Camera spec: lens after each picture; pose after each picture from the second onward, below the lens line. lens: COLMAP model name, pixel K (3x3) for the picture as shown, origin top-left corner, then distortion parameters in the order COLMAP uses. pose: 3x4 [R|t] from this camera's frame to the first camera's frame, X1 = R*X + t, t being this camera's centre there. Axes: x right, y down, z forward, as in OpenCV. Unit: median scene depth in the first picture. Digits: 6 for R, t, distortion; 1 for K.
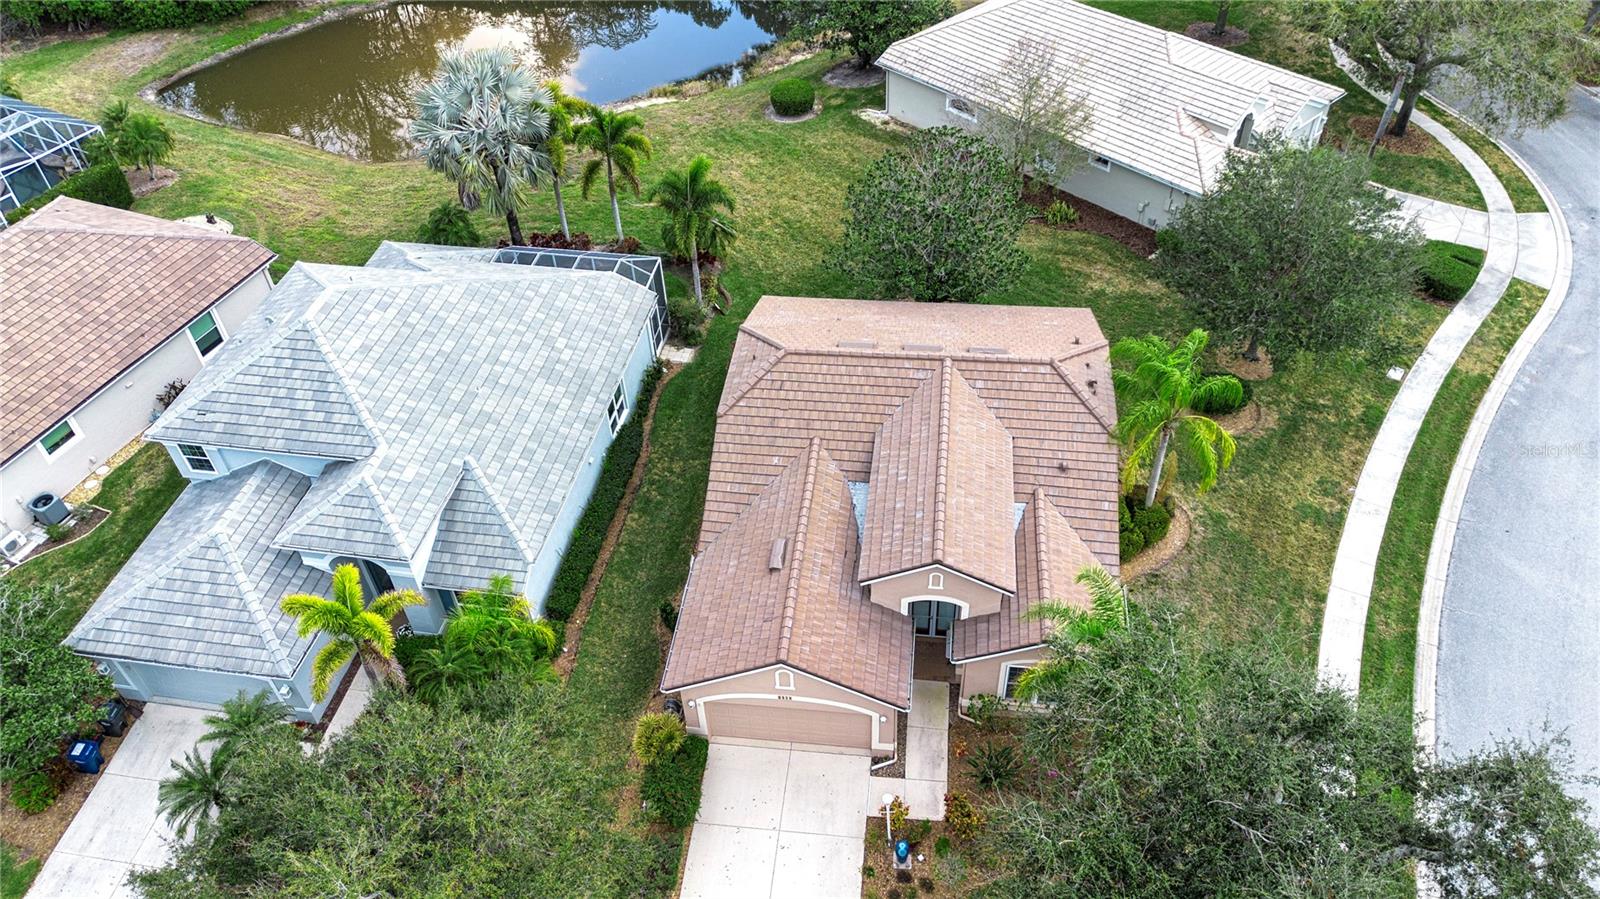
lens RADIAL K [[1125.1, 0, 804.5], [0, 1125.1, 460.6], [0, 0, 1]] dist [0.049522, -0.034226]
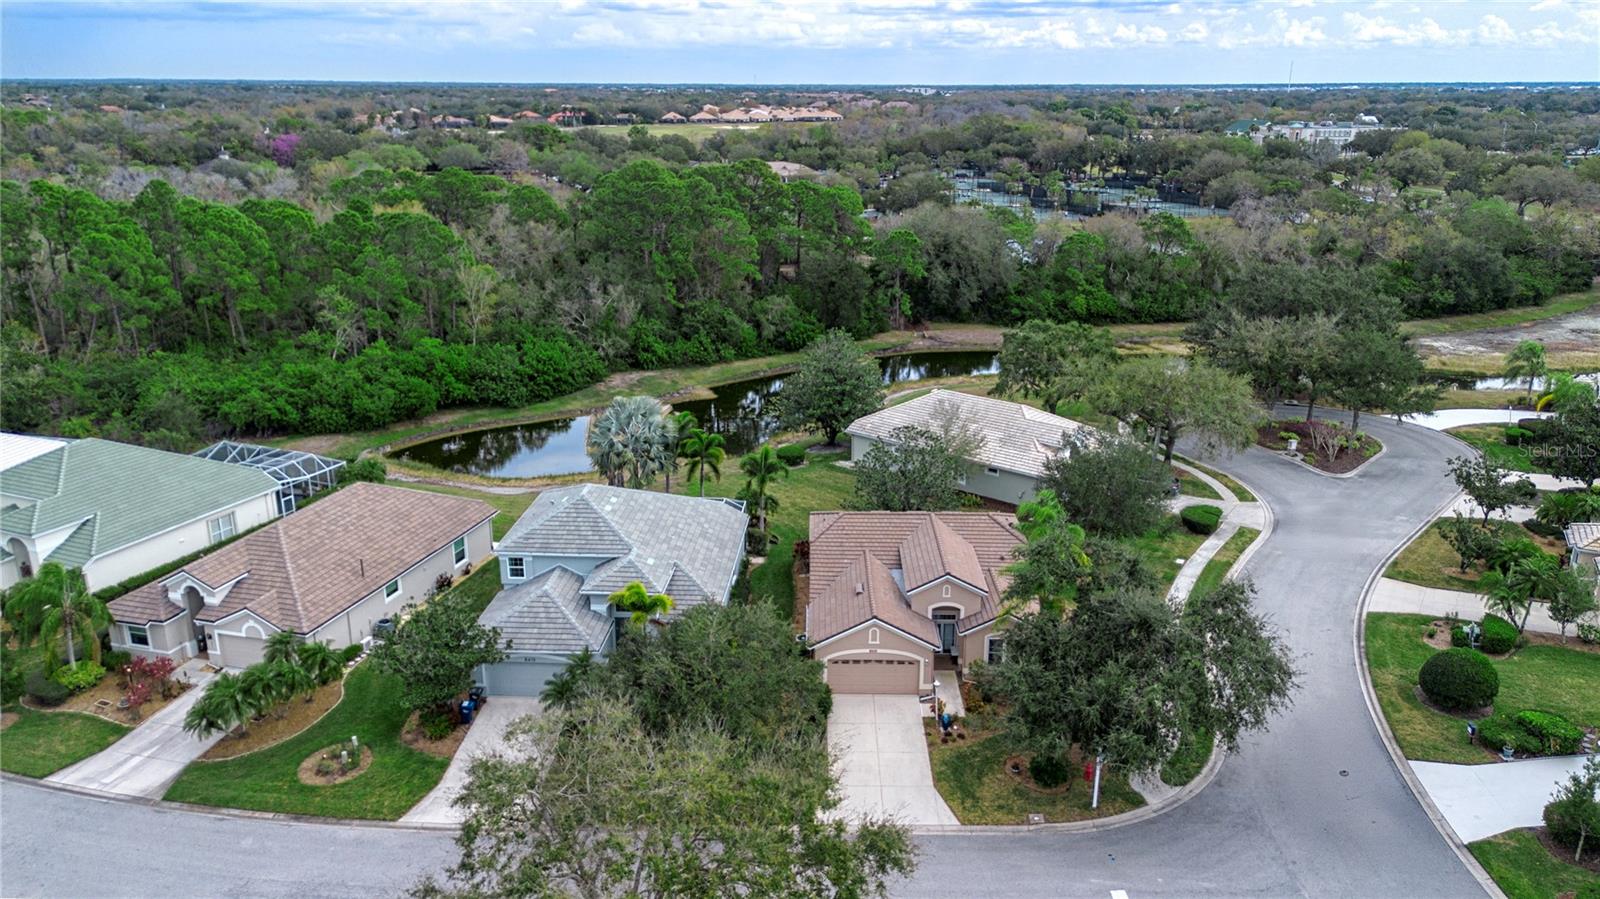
lens RADIAL K [[1125.1, 0, 811.3], [0, 1125.1, 444.8], [0, 0, 1]] dist [0.049522, -0.034226]
pose [[0.993409, 0.000960, 0.114620, -0.287617], [0.049809, 0.897006, -0.439202, 0.620618], [-0.103237, 0.442016, 0.891046, -0.683043]]
